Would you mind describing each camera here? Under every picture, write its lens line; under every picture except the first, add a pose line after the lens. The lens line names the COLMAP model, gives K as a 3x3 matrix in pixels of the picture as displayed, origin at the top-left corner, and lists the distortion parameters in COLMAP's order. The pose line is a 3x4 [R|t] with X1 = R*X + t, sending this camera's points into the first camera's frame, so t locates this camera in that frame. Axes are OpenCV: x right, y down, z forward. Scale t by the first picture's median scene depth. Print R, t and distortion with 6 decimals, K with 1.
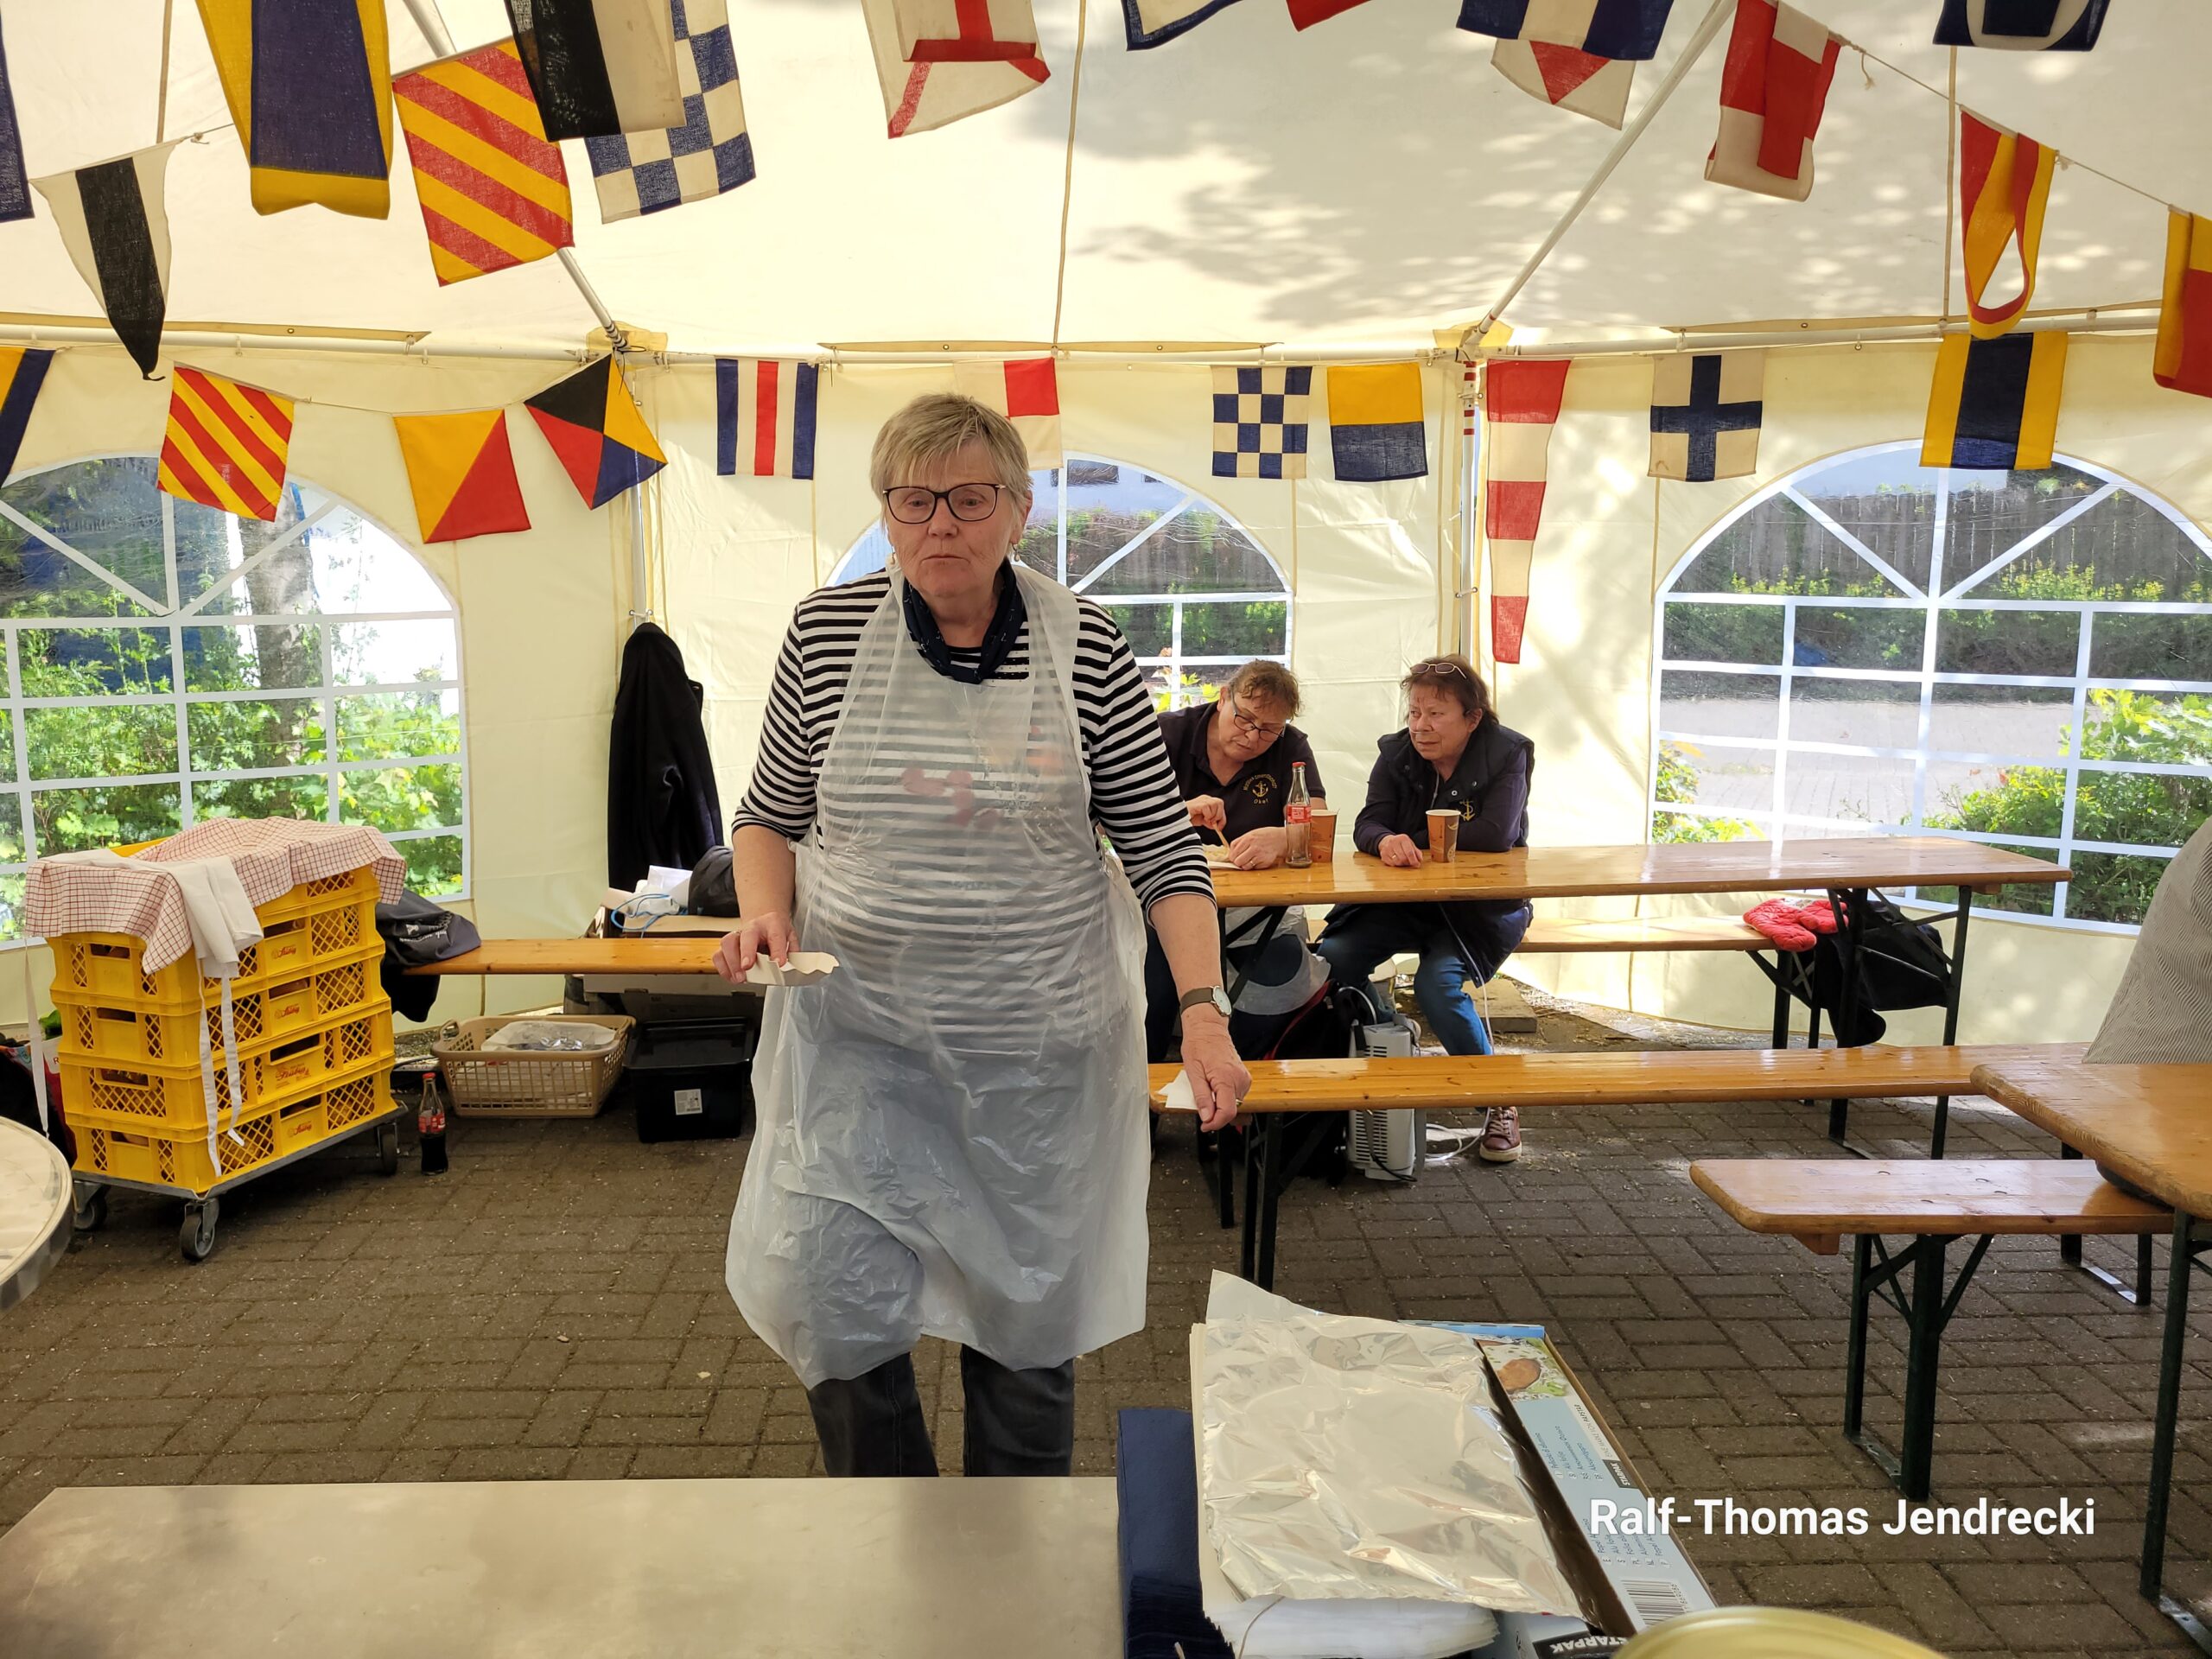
lens RADIAL K [[1660.9, 0, 1082.9], [0, 1660.9, 809.9], [0, 0, 1]] dist [0.045677, -0.042749]
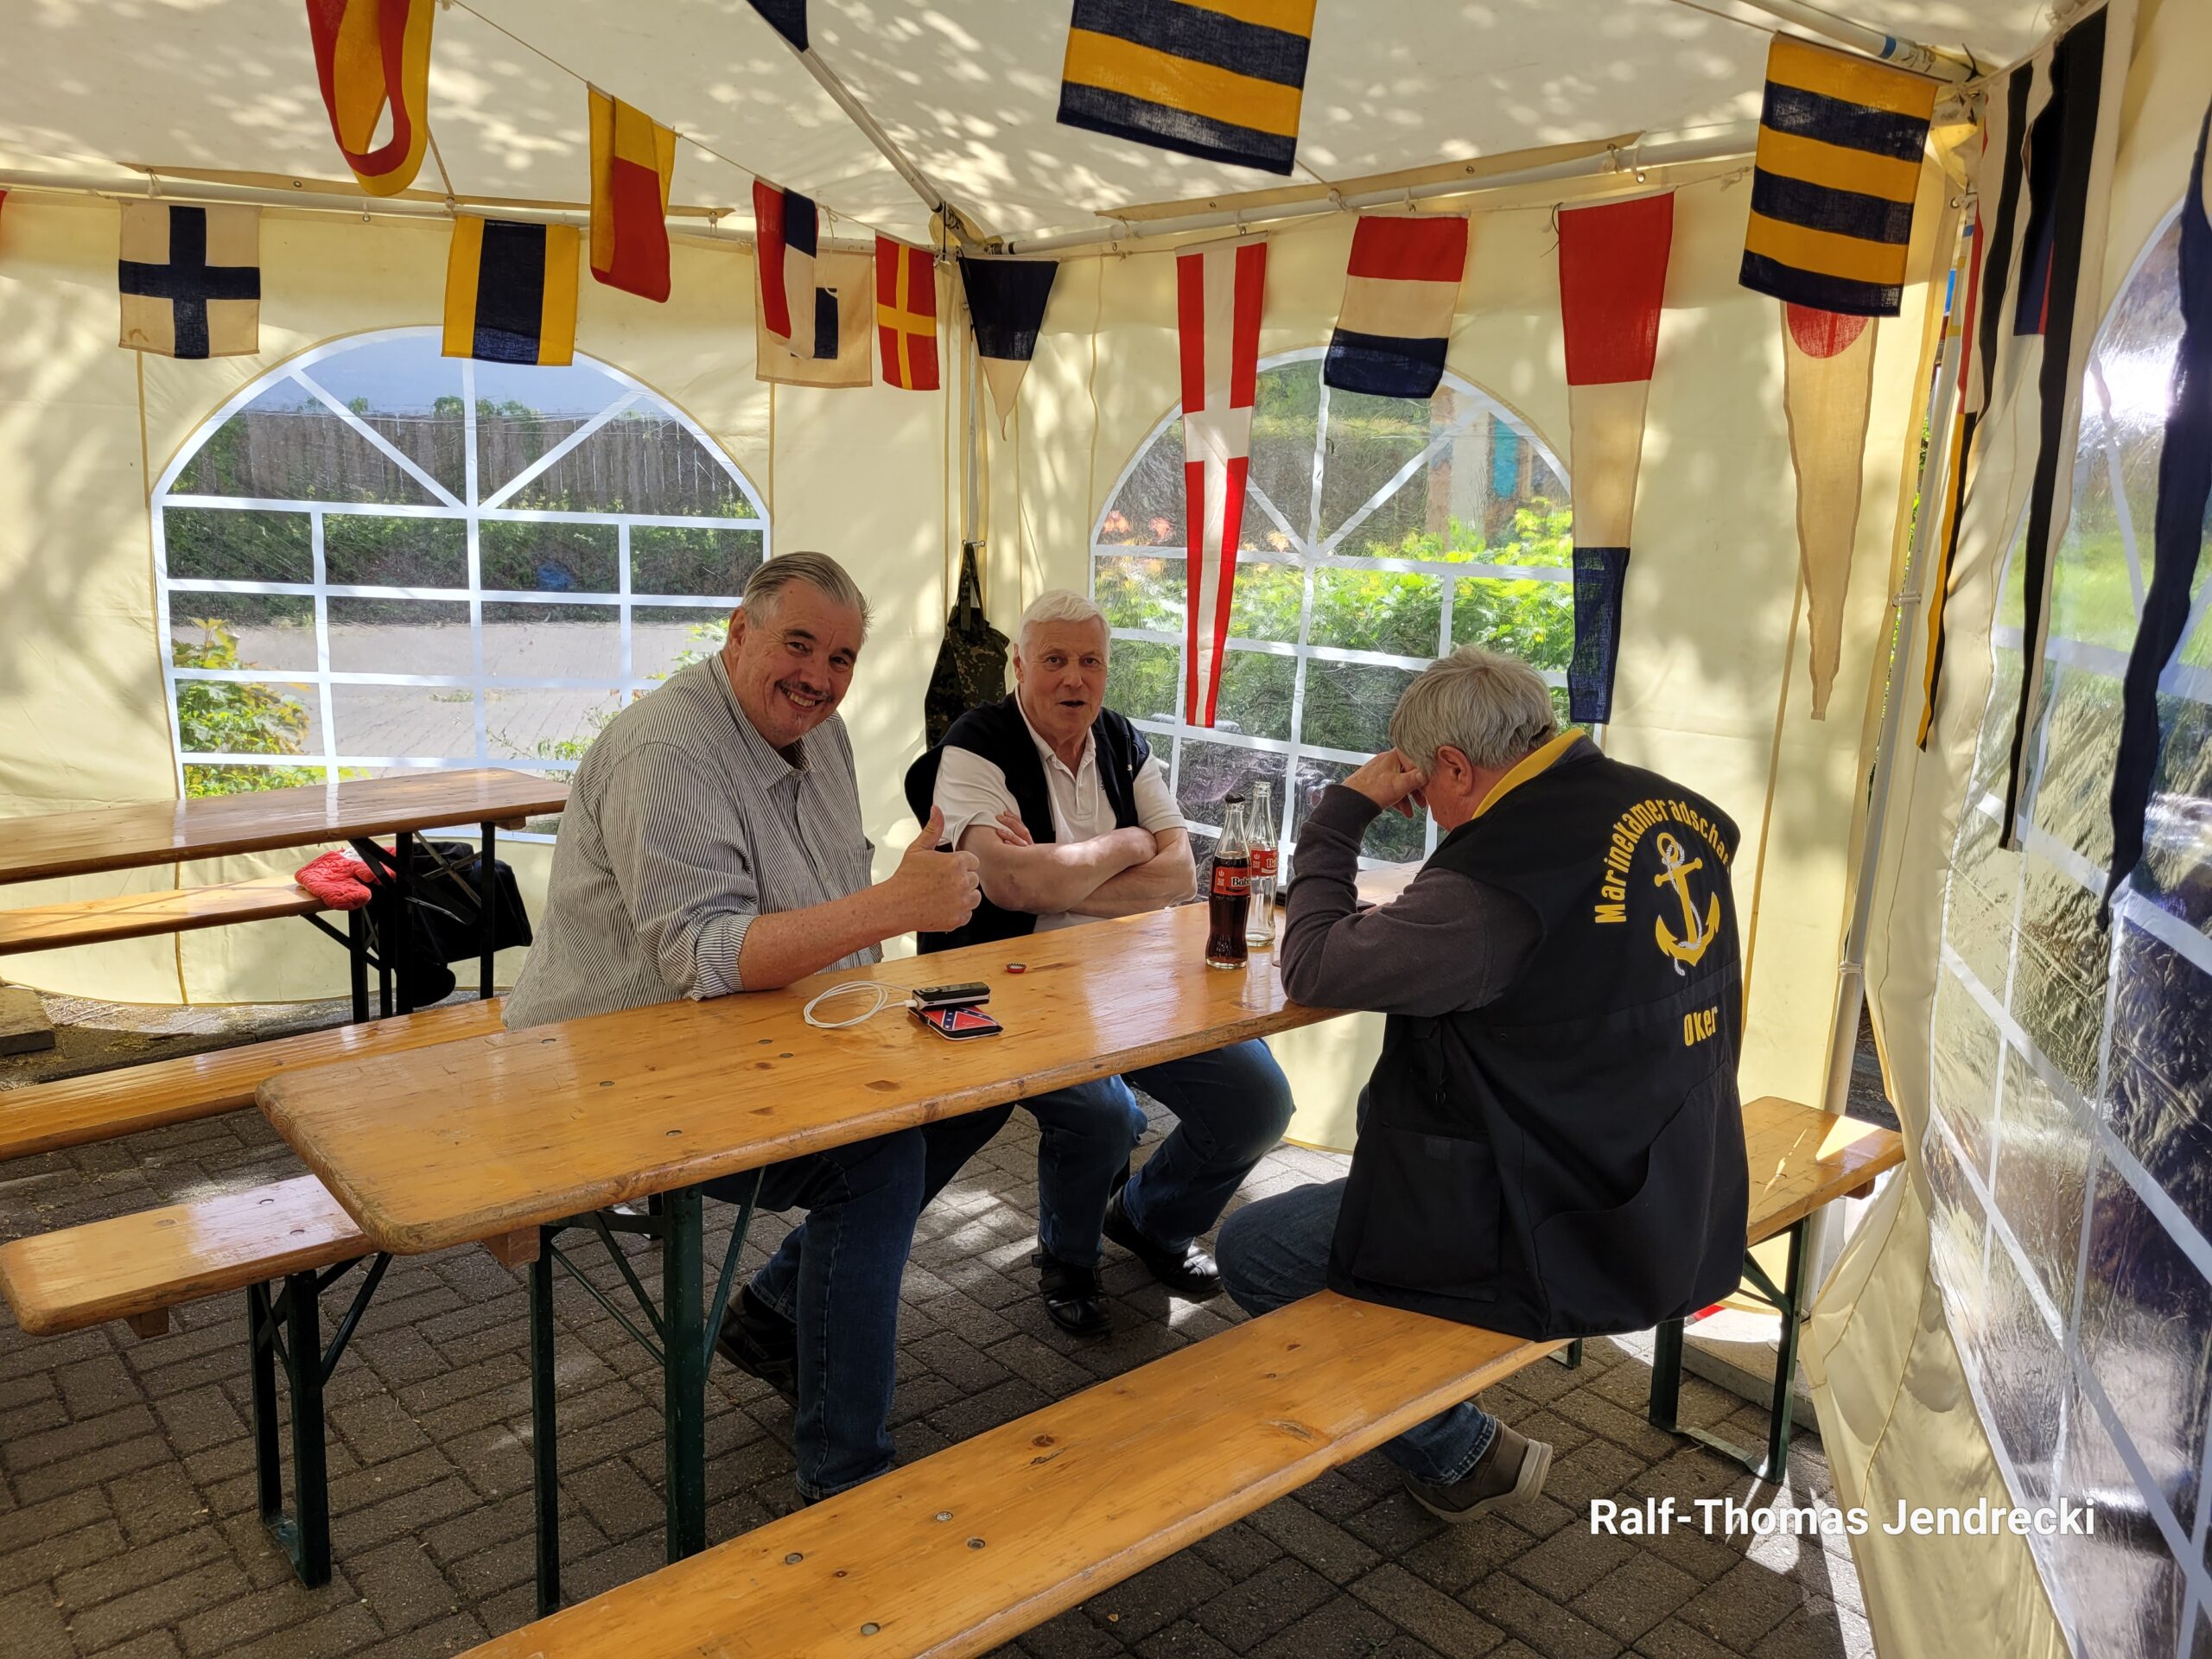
lens RADIAL K [[1660.9, 0, 1116.3], [0, 1660.9, 822.1], [0, 0, 1]] dist [0.045677, -0.042749]
pose [[0.774343, -0.096407, 0.625379, 0.197177], [0.062708, 0.995152, 0.075765, -0.003162], [-0.629652, -0.019452, 0.776634, 0.067277]]
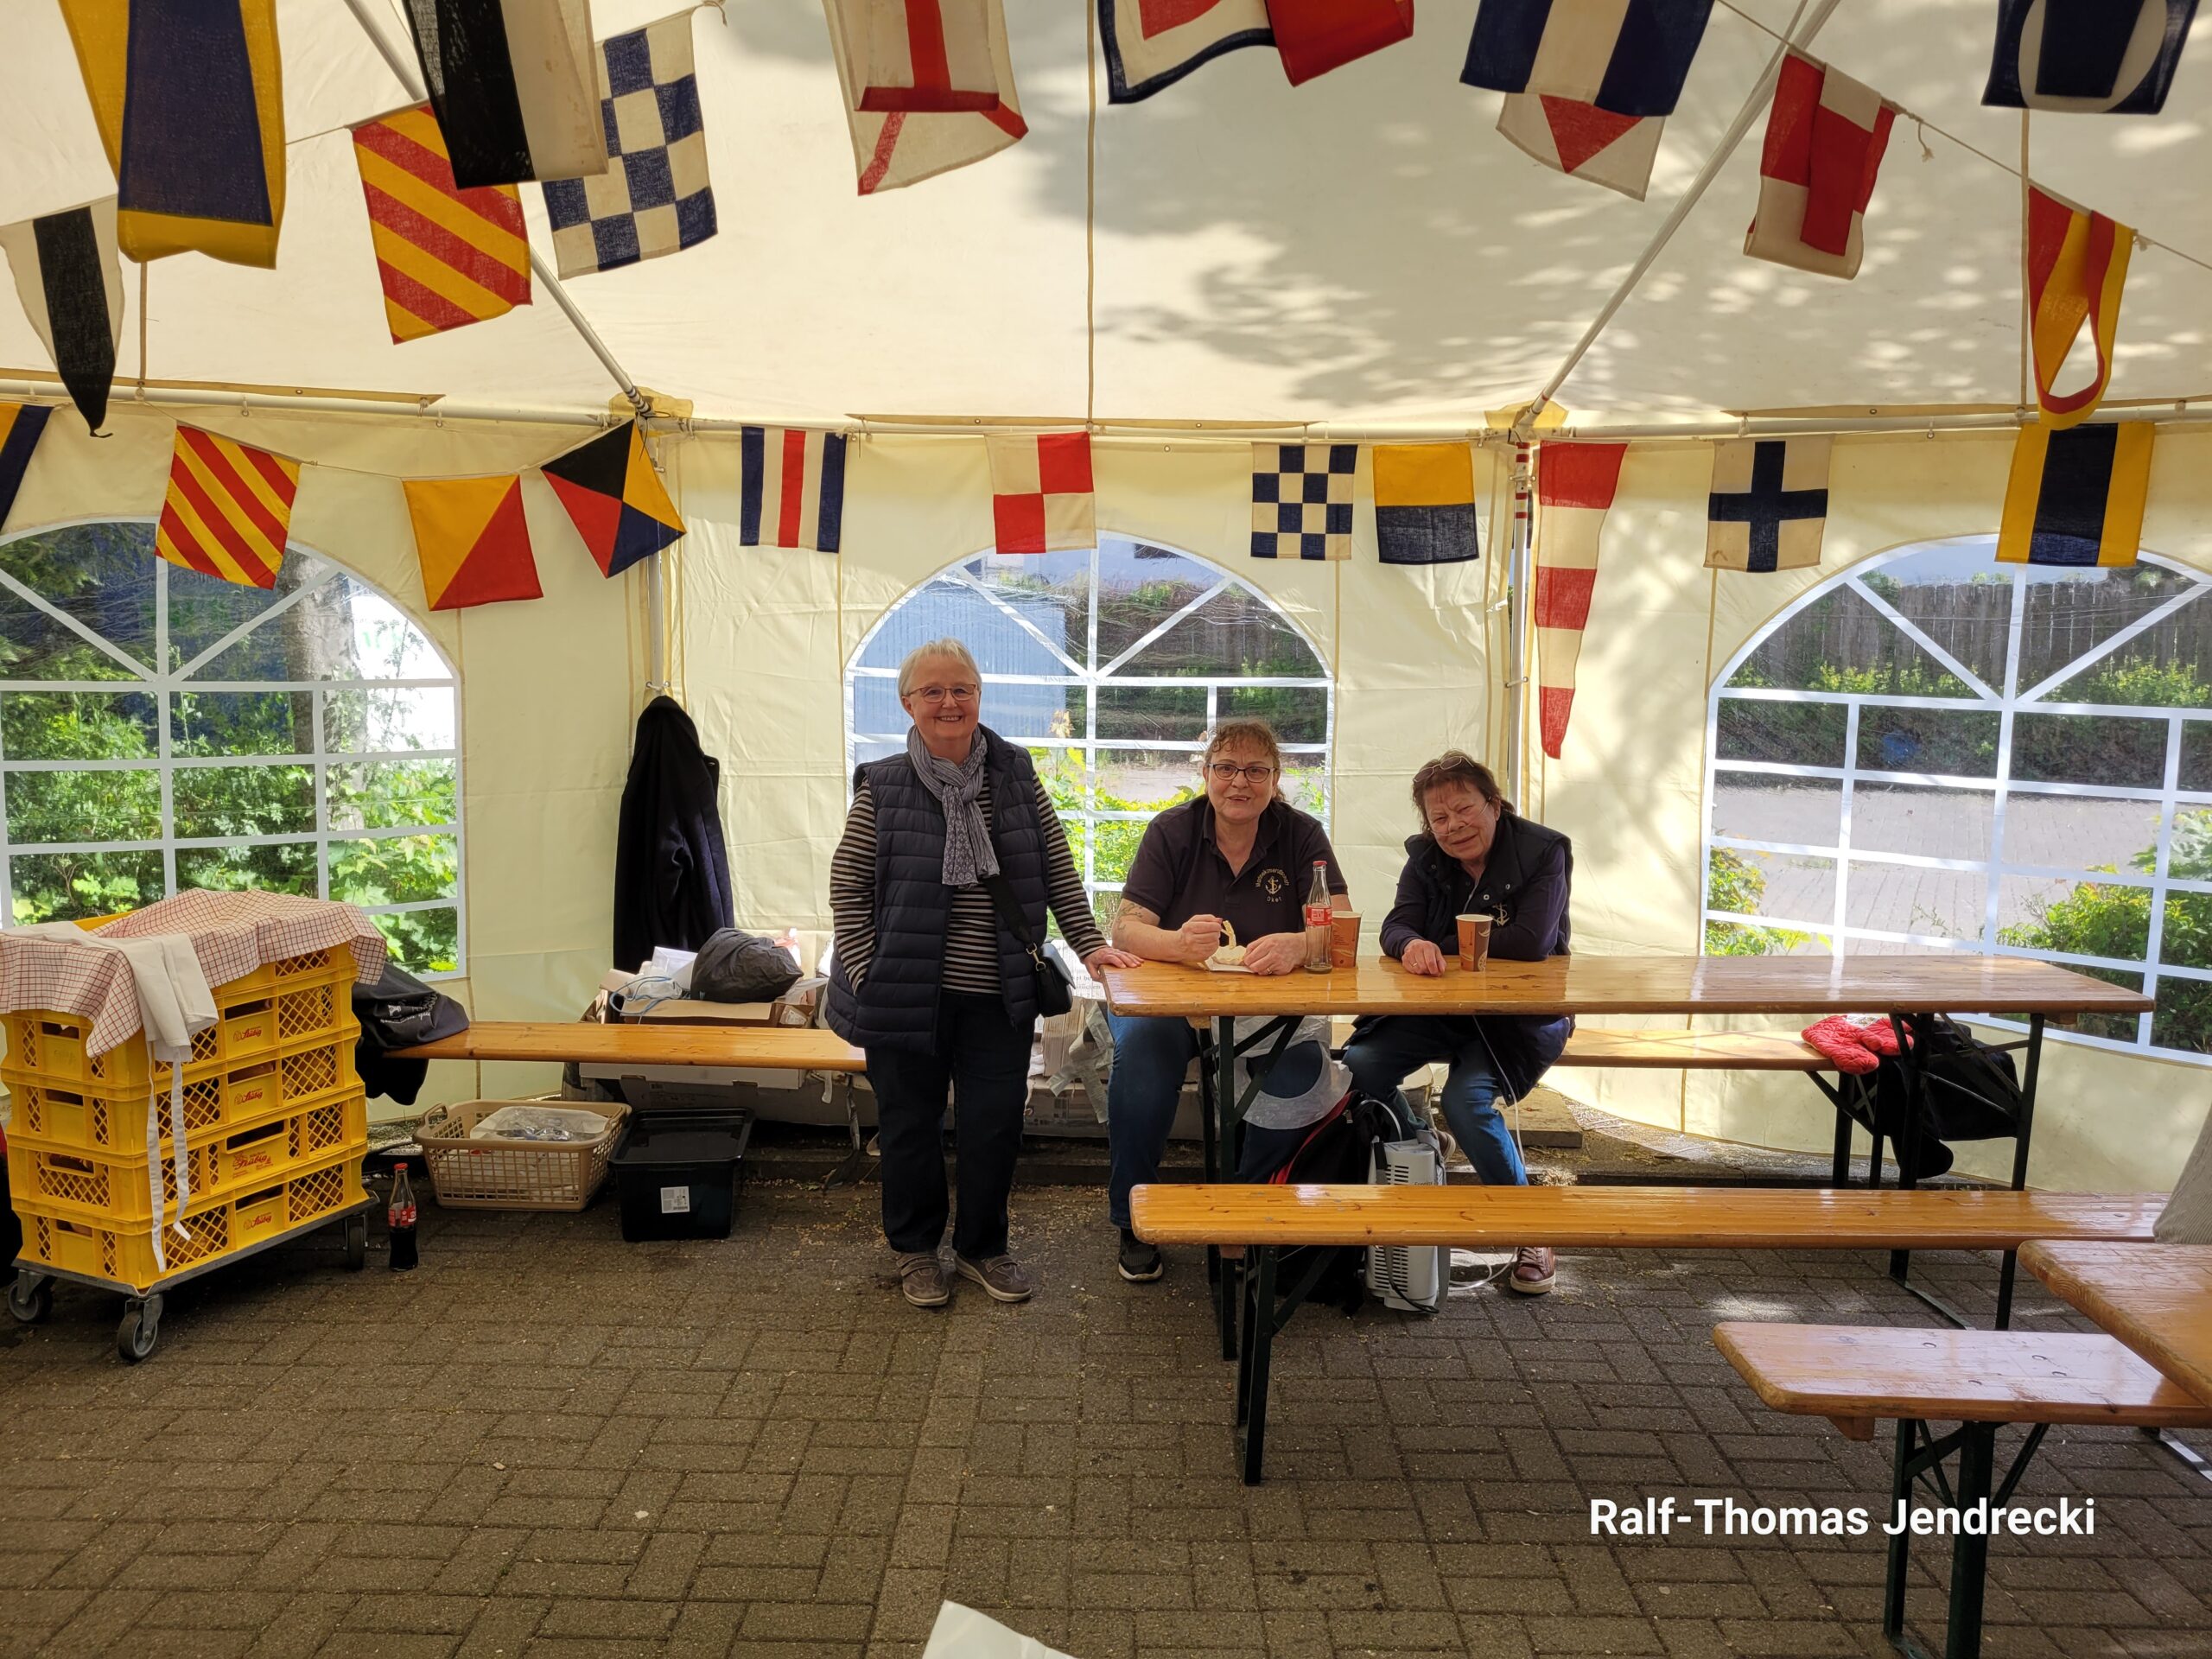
lens RADIAL K [[1660.9, 0, 1117.5], [0, 1660.9, 820.1], [0, 0, 1]] dist [0.045677, -0.042749]
pose [[0.999174, 0.024348, -0.032539, 0.041042], [-0.025452, 0.999099, -0.033957, -0.015255], [0.031683, 0.034757, 0.998893, 0.047886]]
